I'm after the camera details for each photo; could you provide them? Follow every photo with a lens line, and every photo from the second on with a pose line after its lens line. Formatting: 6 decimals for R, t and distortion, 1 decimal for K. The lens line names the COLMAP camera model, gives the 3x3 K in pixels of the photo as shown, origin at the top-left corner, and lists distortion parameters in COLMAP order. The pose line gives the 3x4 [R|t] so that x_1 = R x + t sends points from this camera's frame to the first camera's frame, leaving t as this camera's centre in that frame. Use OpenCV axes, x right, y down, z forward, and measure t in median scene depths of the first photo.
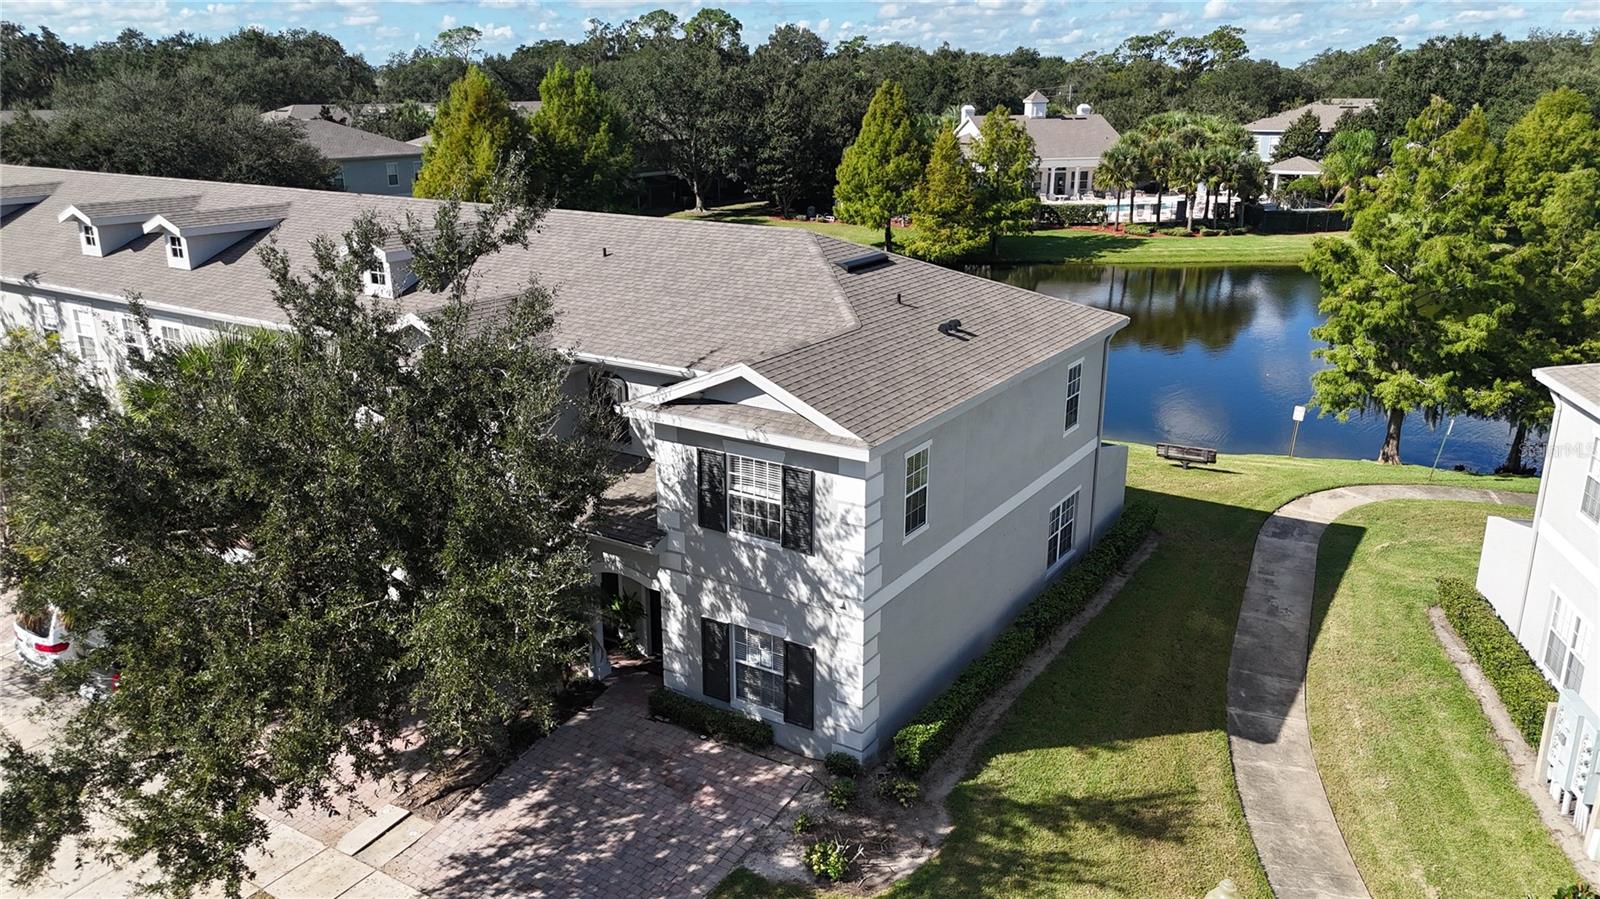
lens RADIAL K [[1166.7, 0, 799.8], [0, 1166.7, 440.3], [0, 0, 1]] dist [0.064459, -0.082281]
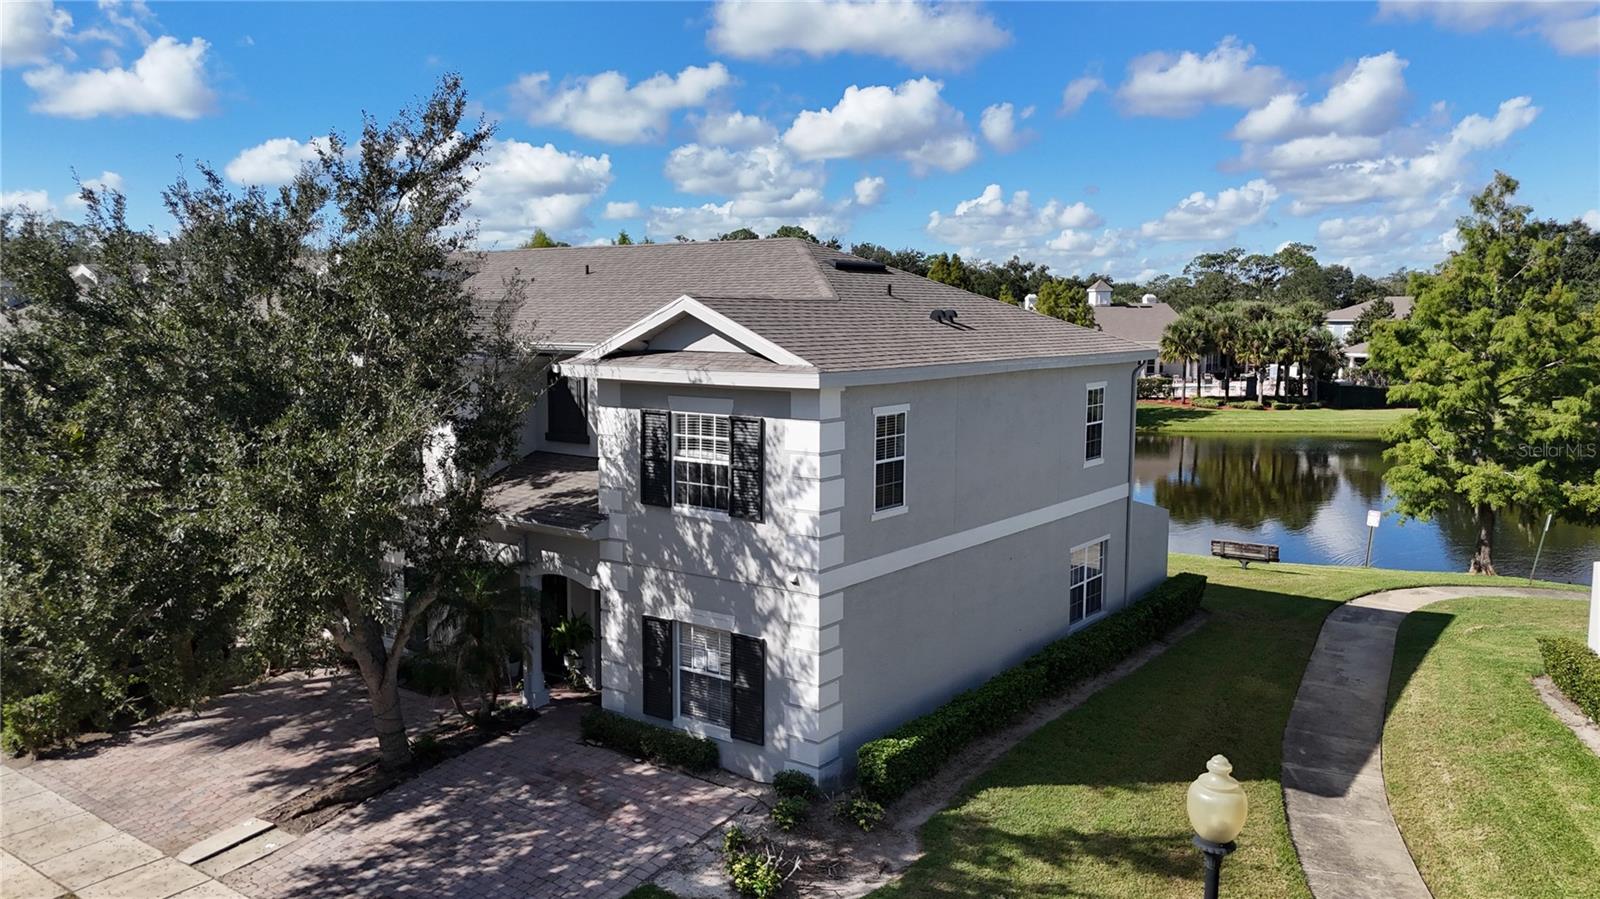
lens RADIAL K [[1161.1, 0, 802.6], [0, 1161.1, 456.5], [0, 0, 1]] dist [0.069648, -0.082666]
pose [[0.997567, 0.011881, -0.068689, 0.090499], [-0.024036, 0.983567, -0.178936, 0.187314], [0.065434, 0.180152, 0.981460, 0.148048]]
